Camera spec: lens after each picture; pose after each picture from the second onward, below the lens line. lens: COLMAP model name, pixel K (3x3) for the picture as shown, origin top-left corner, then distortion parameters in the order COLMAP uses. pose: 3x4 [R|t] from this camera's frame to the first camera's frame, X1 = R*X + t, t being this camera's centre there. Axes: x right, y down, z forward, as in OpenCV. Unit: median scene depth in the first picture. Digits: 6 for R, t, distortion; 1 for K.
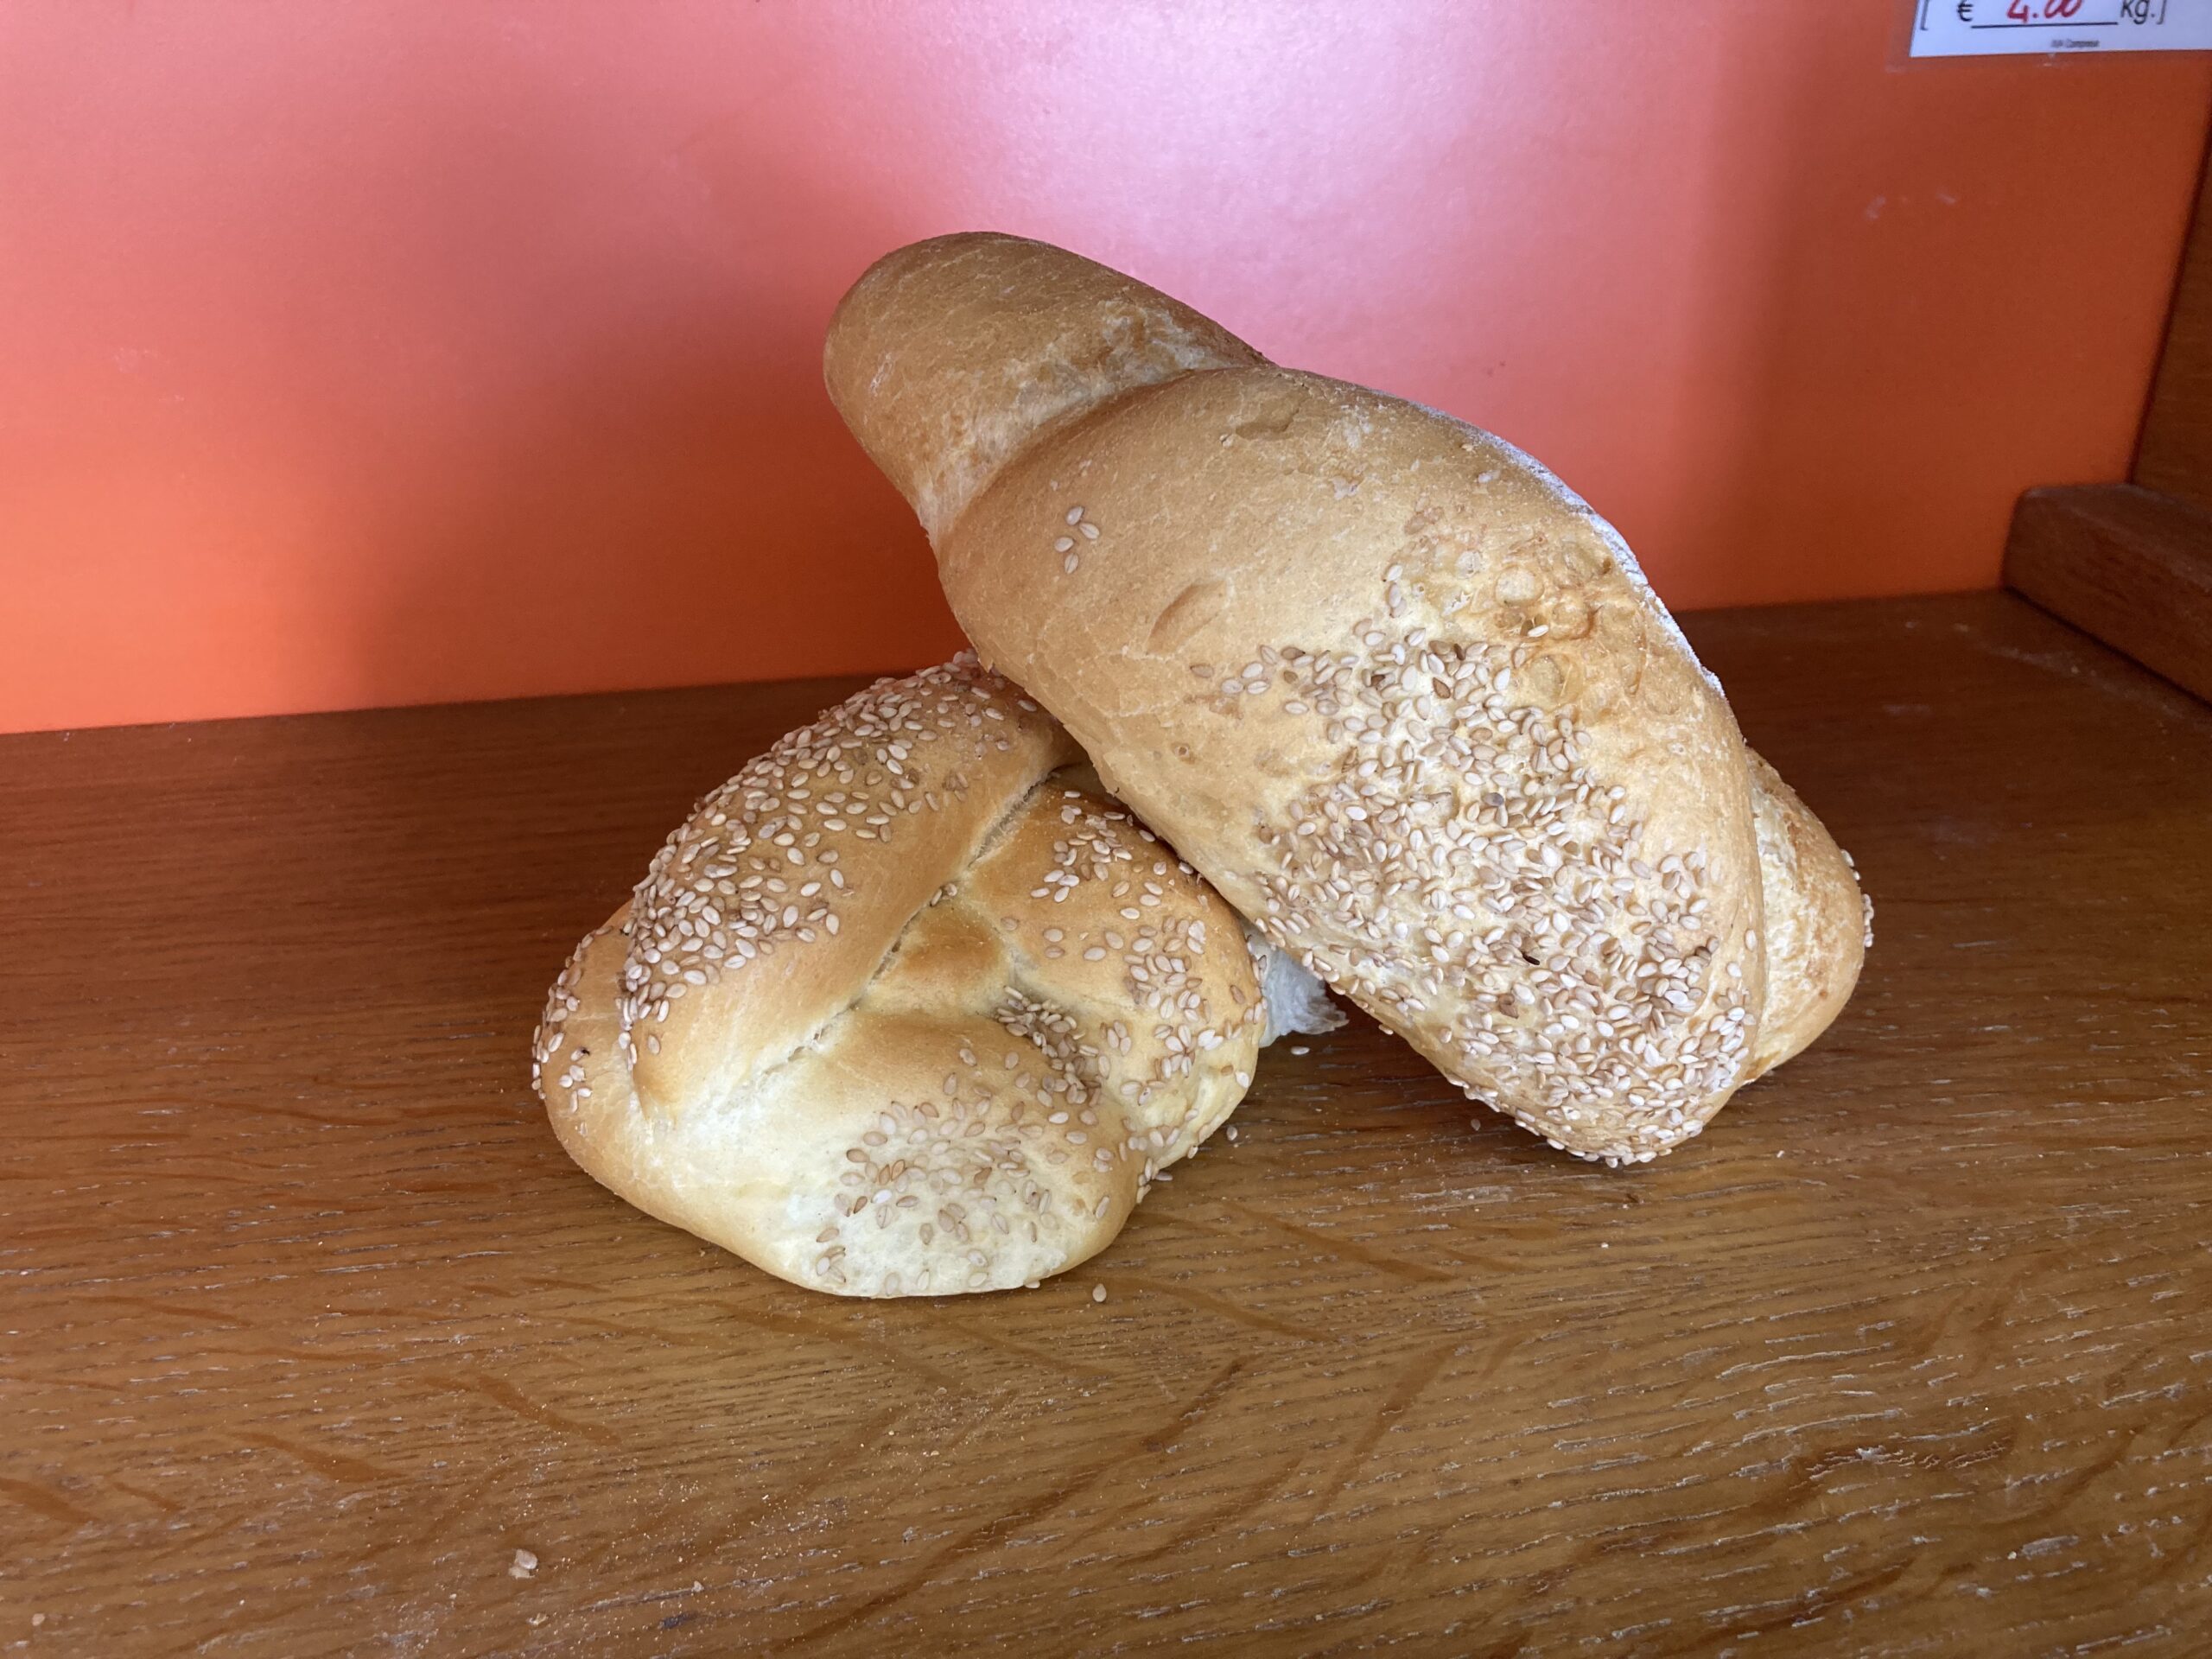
lens RADIAL K [[1886.4, 0, 1100.9], [0, 1886.4, 811.7], [0, 0, 1]] dist [-0.016795, 0.036349]
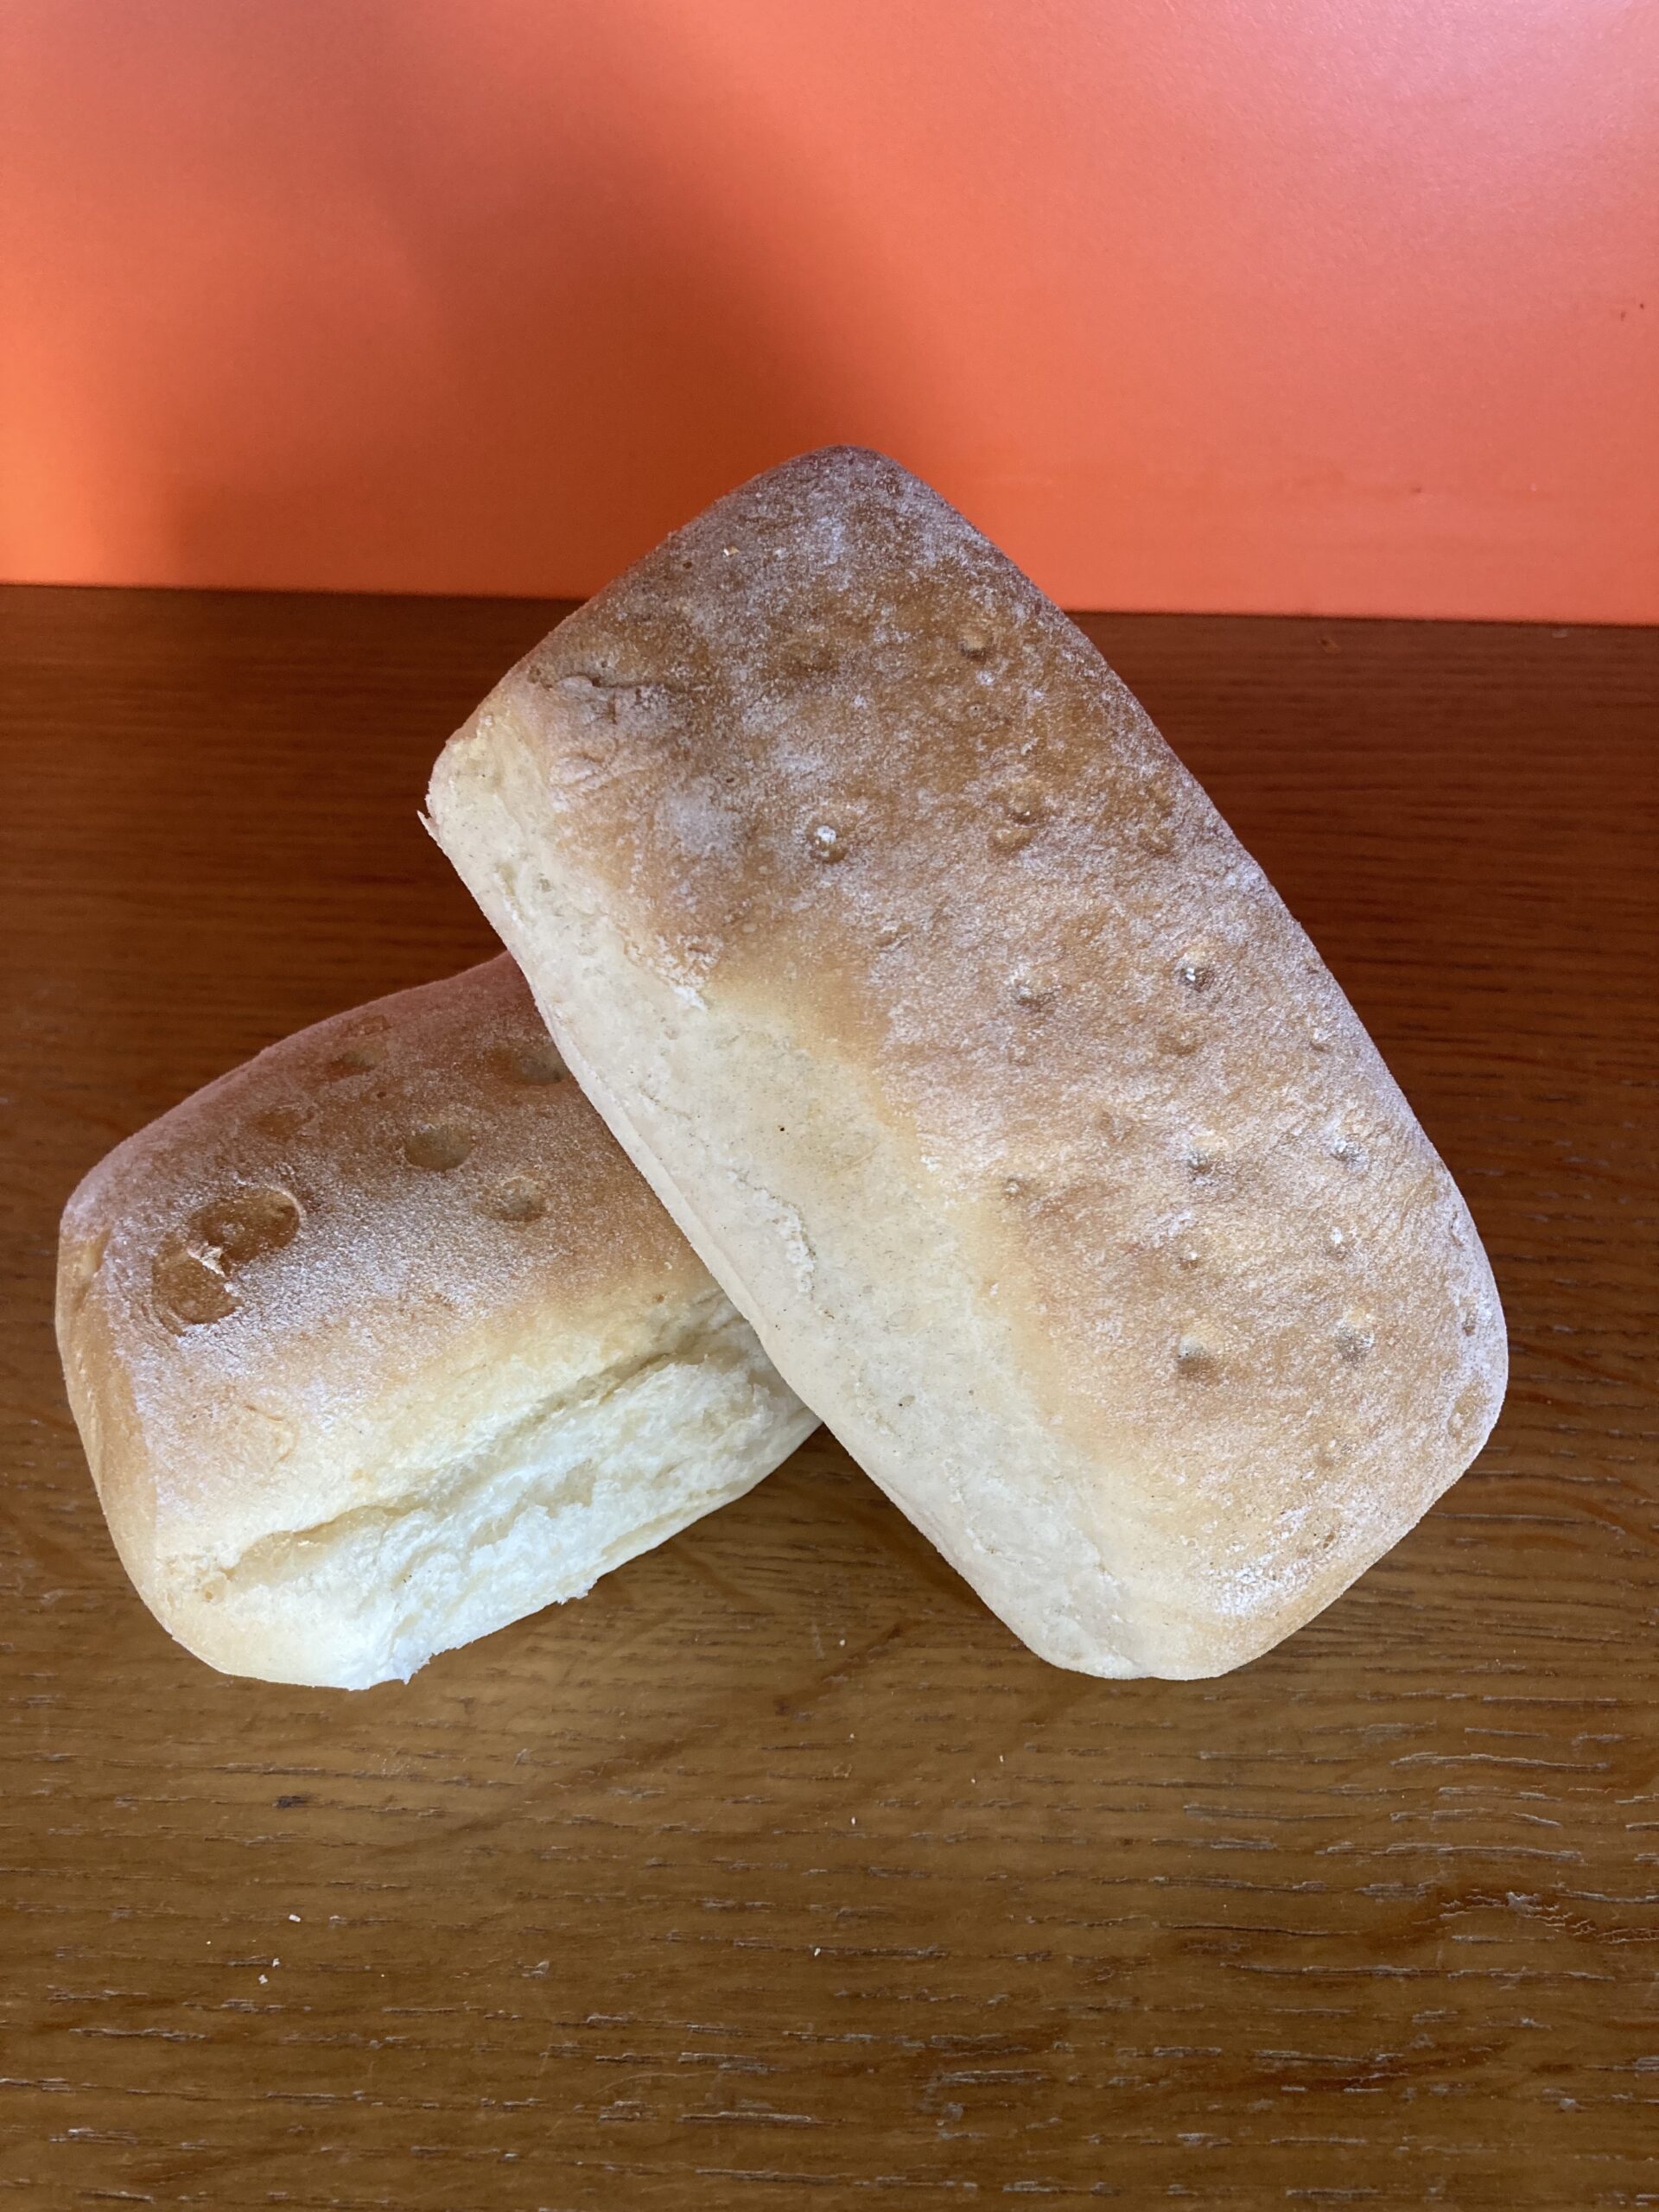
lens RADIAL K [[1886.4, 0, 822.4], [0, 1886.4, 1121.9], [0, 0, 1]] dist [-0.016795, 0.036349]
pose [[0.966674, 0.176448, -0.185491, 0.176320], [-0.107037, 0.936740, 0.333258, -0.287281], [0.232559, -0.302298, 0.924409, 0.172220]]
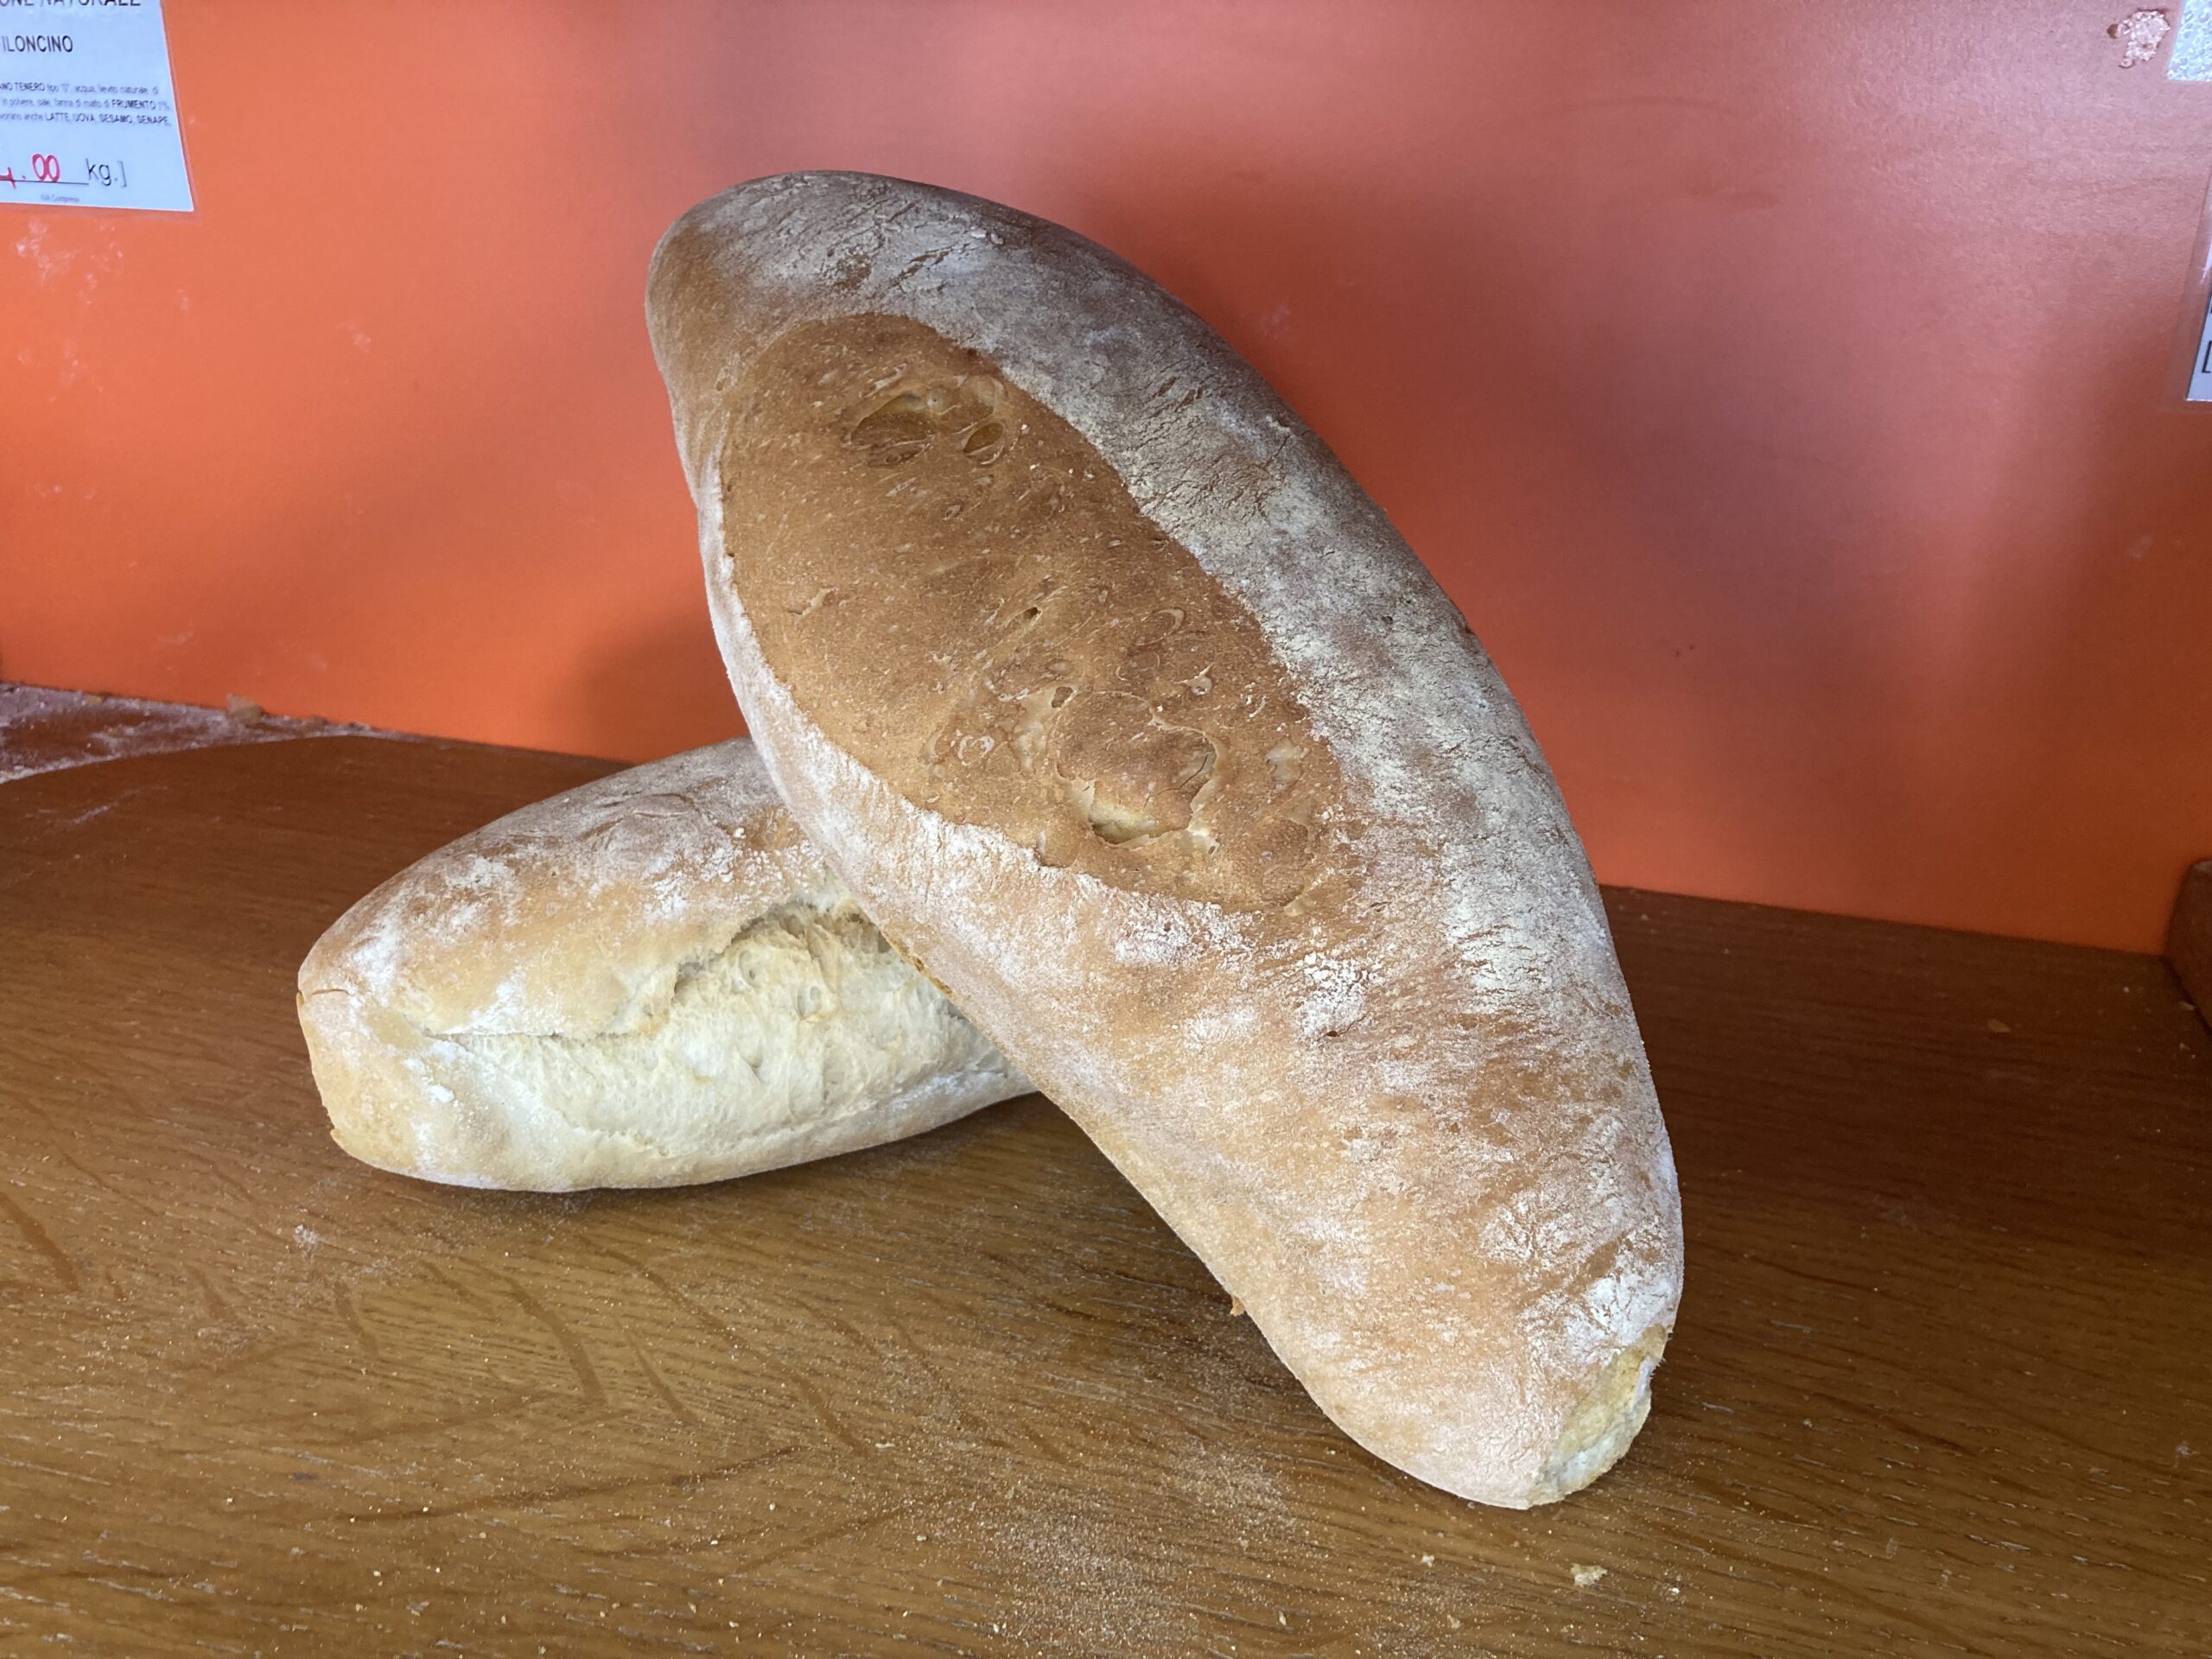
lens RADIAL K [[1886.4, 0, 1094.6], [0, 1886.4, 814.8], [0, 0, 1]] dist [-0.016795, 0.036349]
pose [[0.894634, 0.197079, -0.400985, 0.702370], [-0.211109, 0.977418, 0.009386, -0.181655], [0.393780, 0.076255, 0.916036, -0.104465]]
